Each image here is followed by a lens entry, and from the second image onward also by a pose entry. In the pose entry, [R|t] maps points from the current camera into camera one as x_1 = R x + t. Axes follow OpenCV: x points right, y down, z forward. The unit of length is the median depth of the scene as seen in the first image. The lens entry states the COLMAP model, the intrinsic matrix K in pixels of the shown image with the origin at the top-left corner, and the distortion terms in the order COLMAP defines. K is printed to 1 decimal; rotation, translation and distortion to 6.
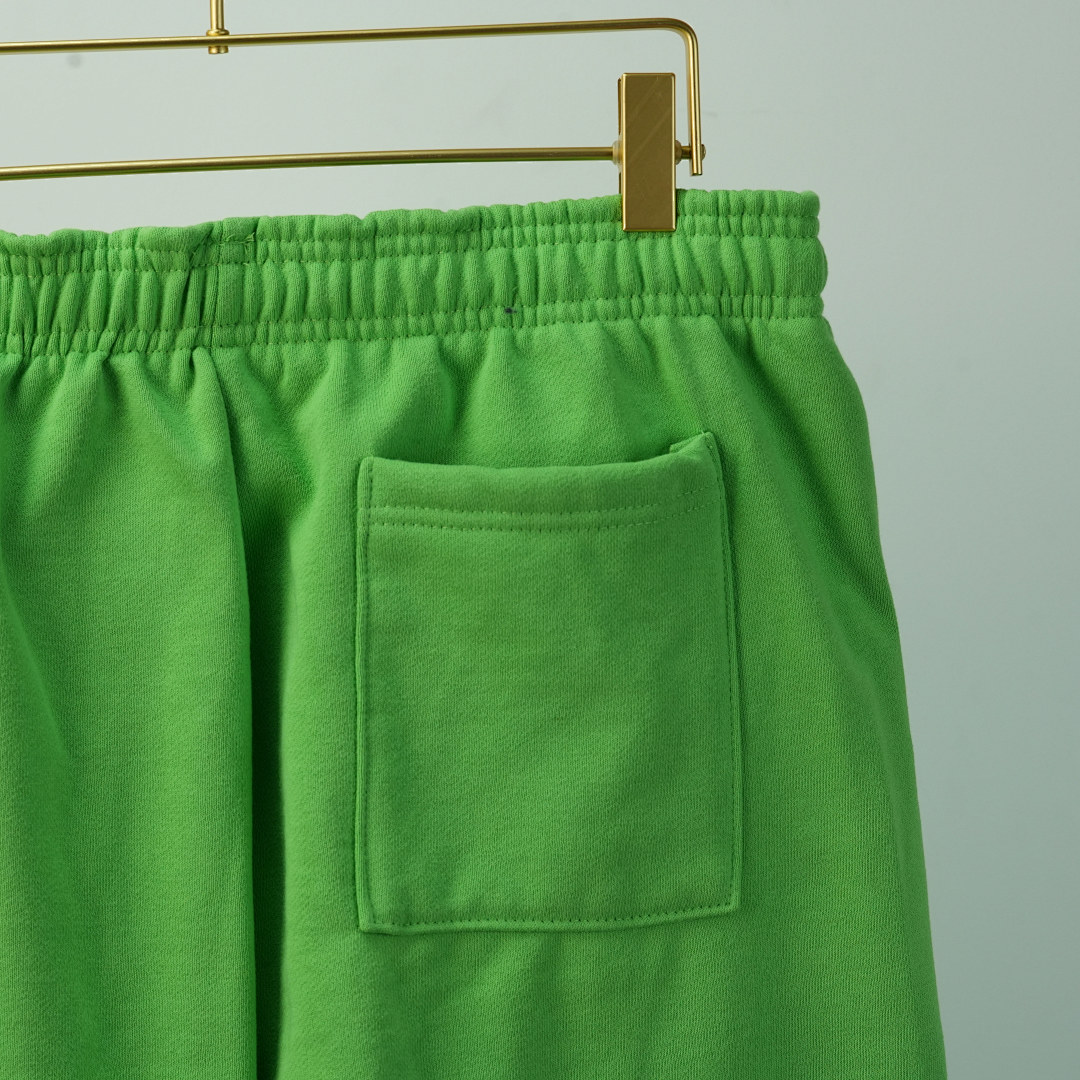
lens RADIAL K [[3404.0, 0, 540.0], [0, 3404.0, 540.0], [0, 0, 1]] dist [0.085913, 0.092463]
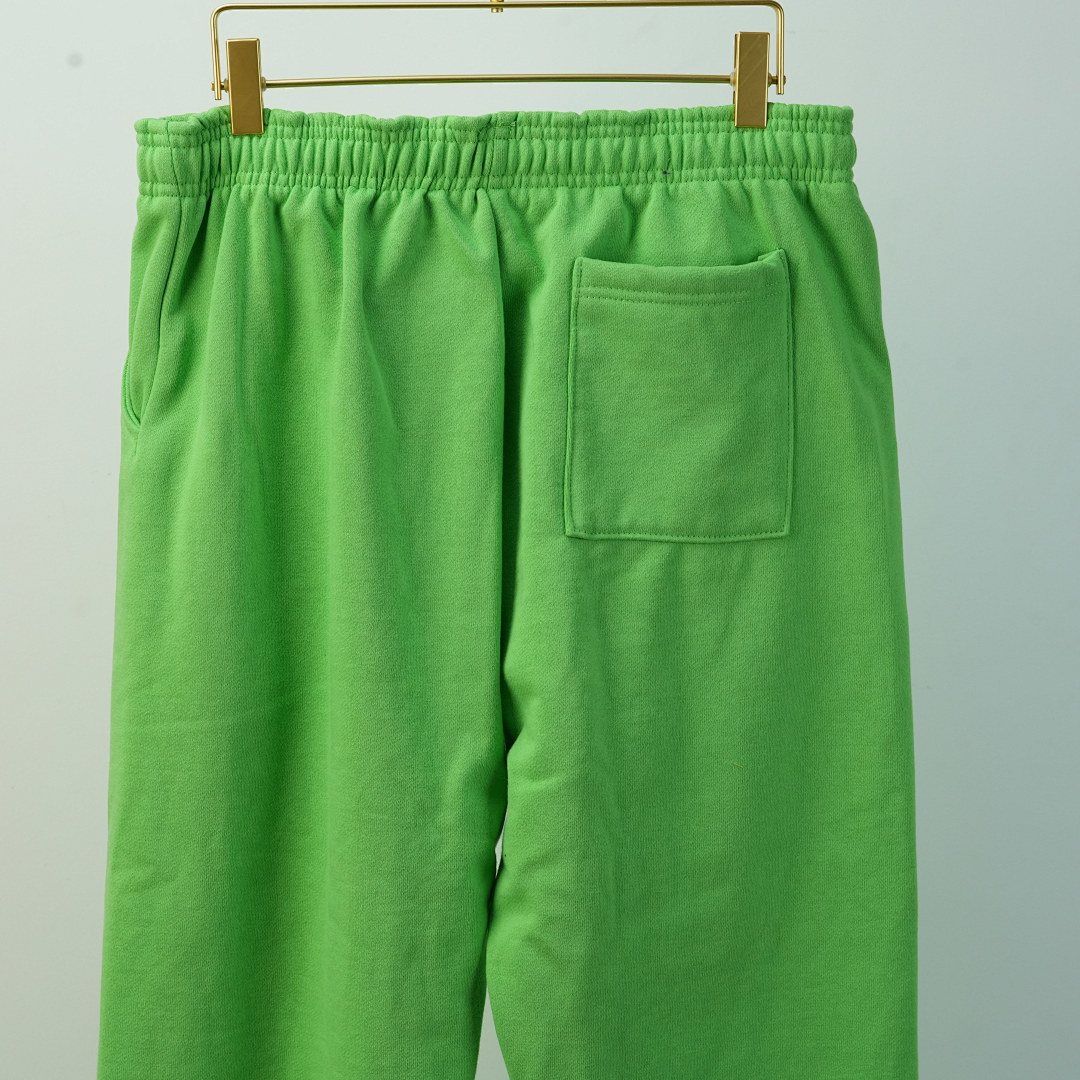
lens RADIAL K [[3404.0, 0, 540.0], [0, 3404.0, 540.0], [0, 0, 1]] dist [0.085913, 0.092463]
pose [[0.999287, 0.035122, -0.013871, -0.041171], [-0.034348, 0.998025, 0.052603, 0.027145], [0.015691, -0.052089, 0.998519, -0.687671]]
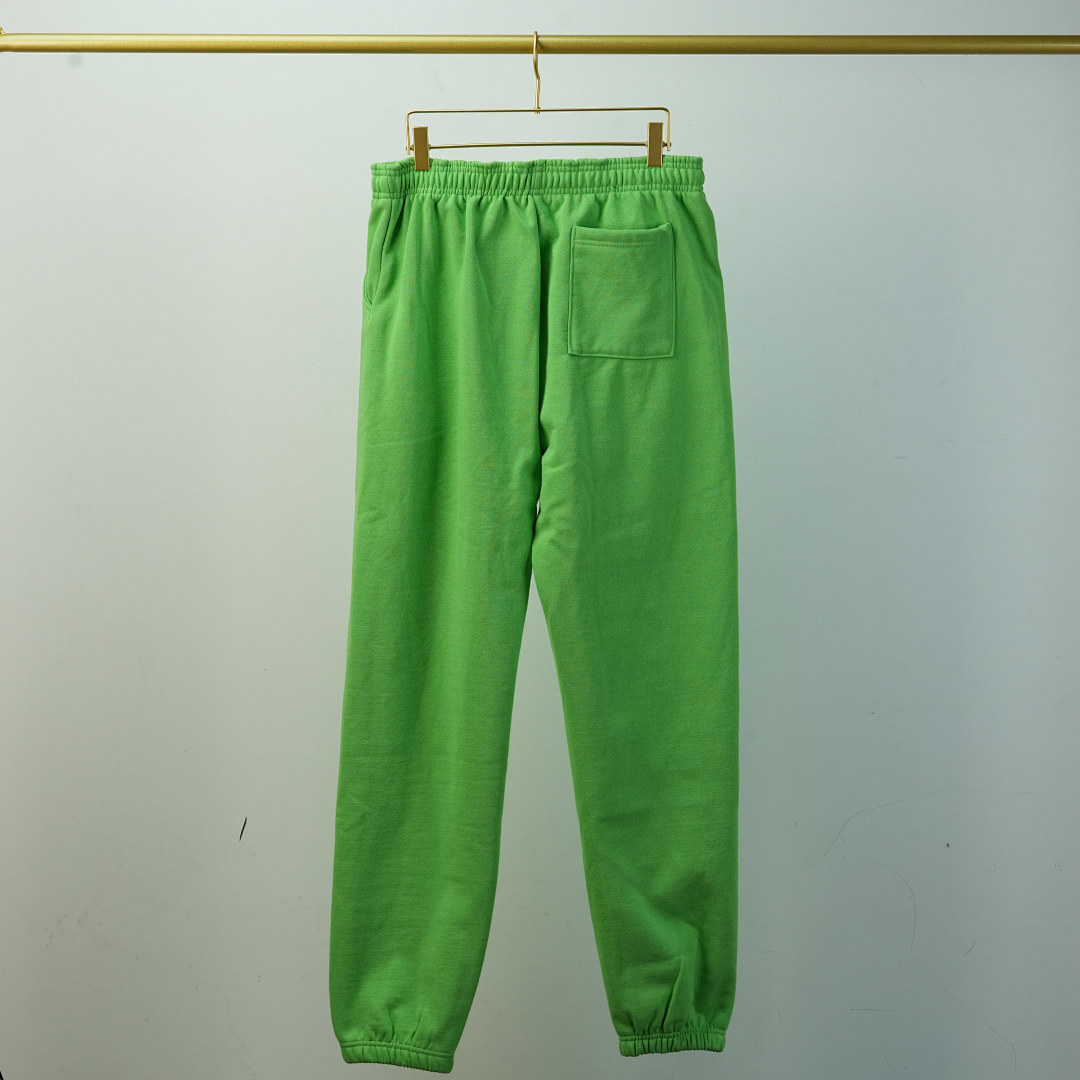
lens RADIAL K [[3404.0, 0, 540.0], [0, 3404.0, 540.0], [0, 0, 1]] dist [0.085913, 0.092463]
pose [[0.998130, 0.034812, -0.050237, 0.106853], [-0.033750, 0.999192, 0.021820, 0.231901], [0.050956, -0.020084, 0.998499, -2.638172]]
